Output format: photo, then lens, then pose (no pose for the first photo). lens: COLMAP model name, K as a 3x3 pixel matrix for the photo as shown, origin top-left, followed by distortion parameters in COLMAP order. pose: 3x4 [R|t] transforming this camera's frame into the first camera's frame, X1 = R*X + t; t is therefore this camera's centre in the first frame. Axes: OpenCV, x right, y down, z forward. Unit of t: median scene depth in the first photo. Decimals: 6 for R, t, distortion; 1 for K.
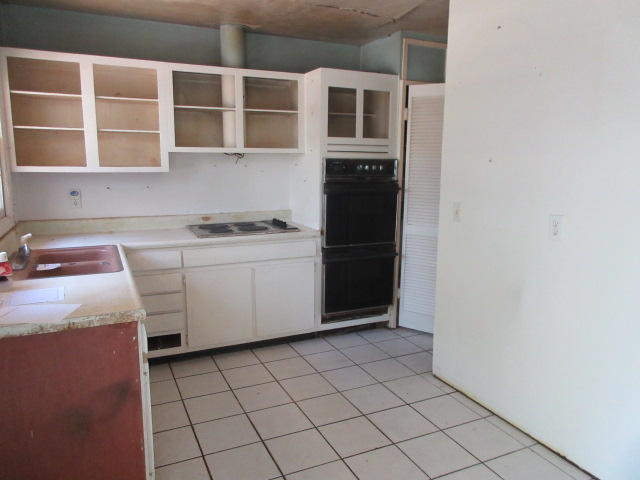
lens RADIAL K [[481.3, 0, 319.9], [0, 481.3, 239.1], [0, 0, 1]] dist [-0.009904, 0.017791]
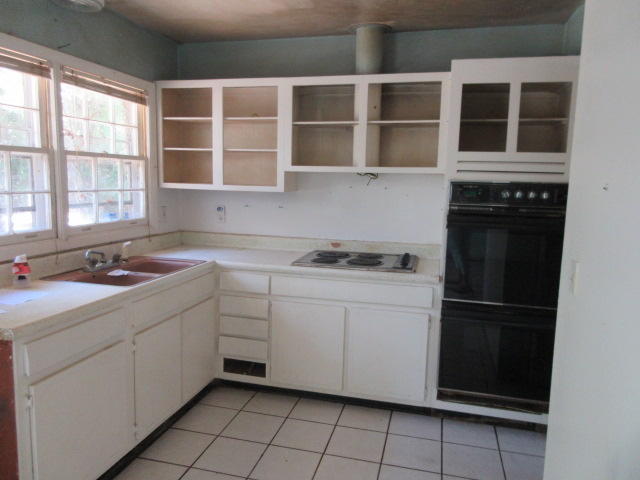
lens RADIAL K [[481.3, 0, 321.3], [0, 481.3, 240.7], [0, 0, 1]] dist [-0.009904, 0.017791]
pose [[0.765291, 0.094305, -0.636739, 0.346826], [-0.122693, 0.992444, -0.000476, -0.051555], [0.631883, 0.078488, 0.771080, 0.313764]]
